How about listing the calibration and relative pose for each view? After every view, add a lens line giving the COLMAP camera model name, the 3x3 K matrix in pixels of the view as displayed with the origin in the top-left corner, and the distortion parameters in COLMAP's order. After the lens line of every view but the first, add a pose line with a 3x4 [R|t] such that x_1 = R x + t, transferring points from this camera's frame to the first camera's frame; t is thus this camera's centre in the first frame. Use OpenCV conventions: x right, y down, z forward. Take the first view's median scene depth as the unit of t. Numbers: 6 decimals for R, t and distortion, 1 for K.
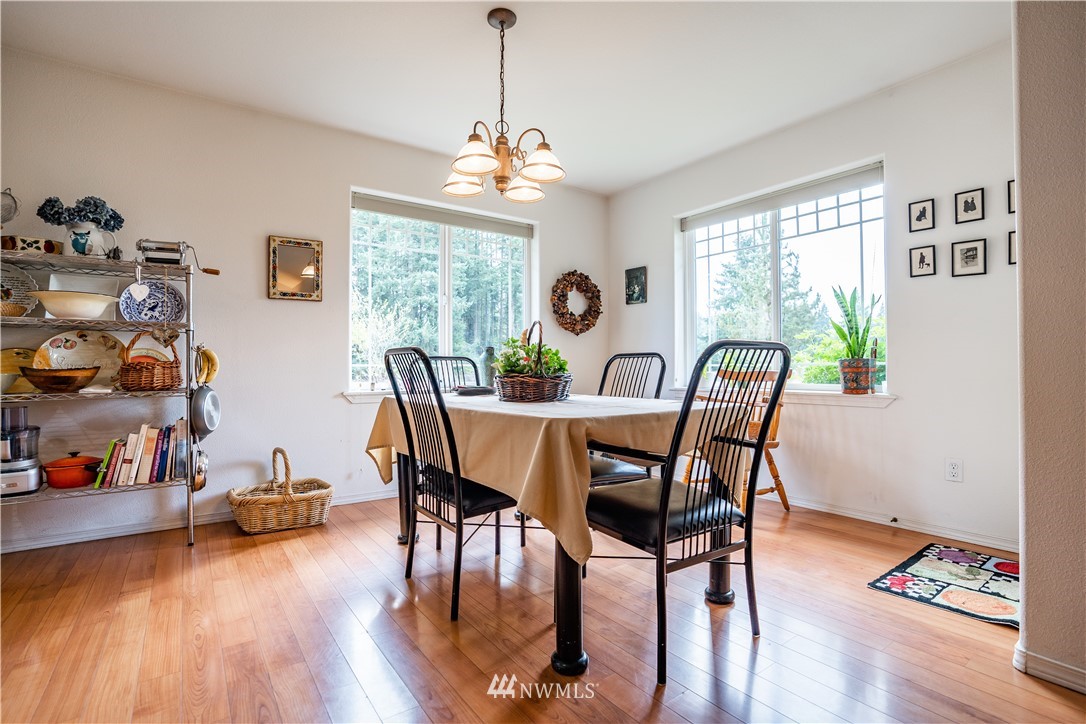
lens RADIAL K [[502.6, 0, 545.7], [0, 502.6, 368.4], [0, 0, 1]] dist [-0.057483, 0.016947]
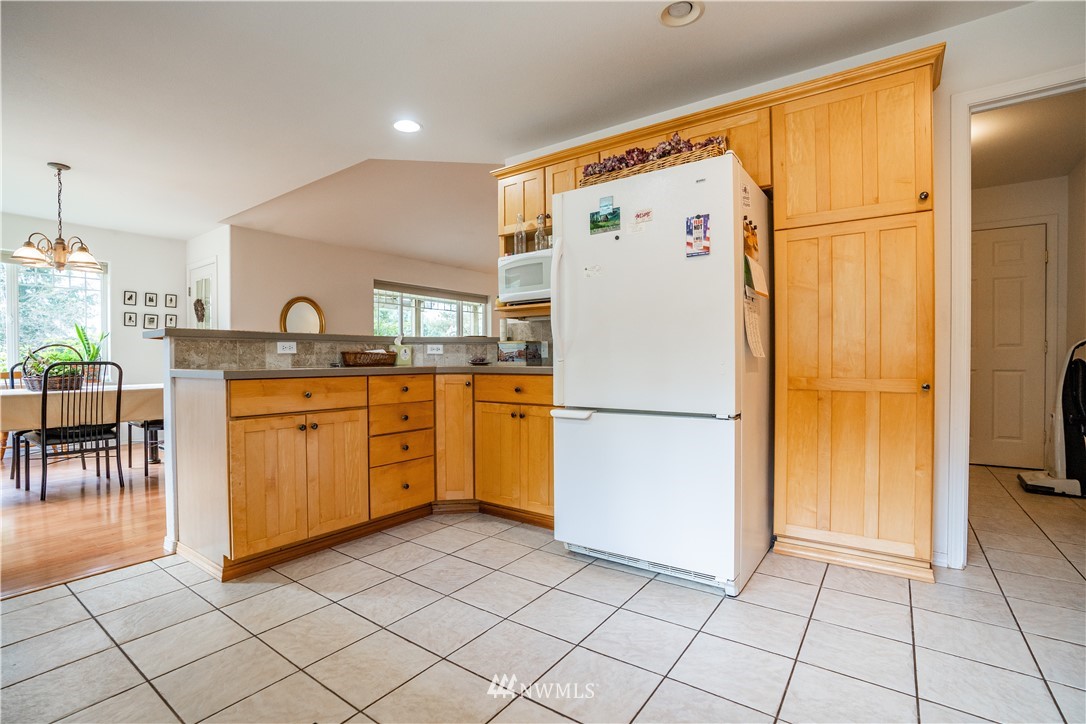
lens RADIAL K [[502.6, 0, 539.0], [0, 502.6, 367.0], [0, 0, 1]] dist [-0.057483, 0.016947]
pose [[-0.314697, -0.007359, 0.949164, -1.854170], [0.006313, 0.999932, 0.009846, -0.017588], [-0.949171, 0.009090, -0.314629, -0.042362]]
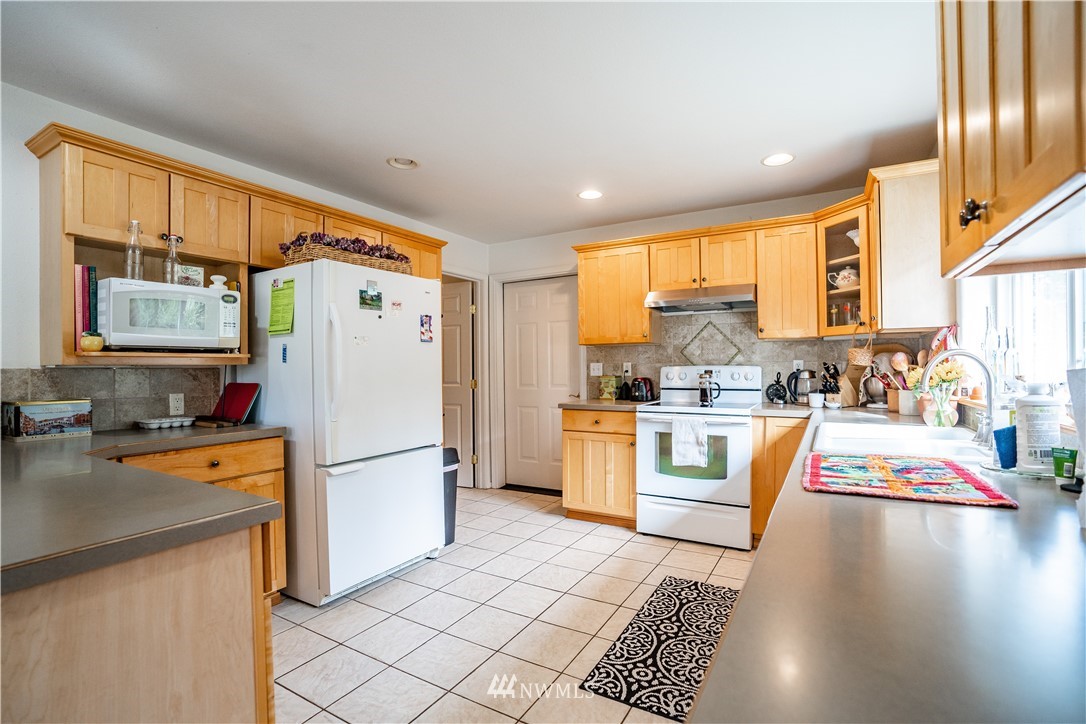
lens RADIAL K [[502.6, 0, 539.9], [0, 502.6, 364.4], [0, 0, 1]] dist [-0.057483, 0.016947]
pose [[-0.916803, 0.012366, -0.399149, -0.968034], [0.014642, 0.999889, -0.002655, -0.120595], [0.399072, -0.008278, -0.916882, 0.670075]]
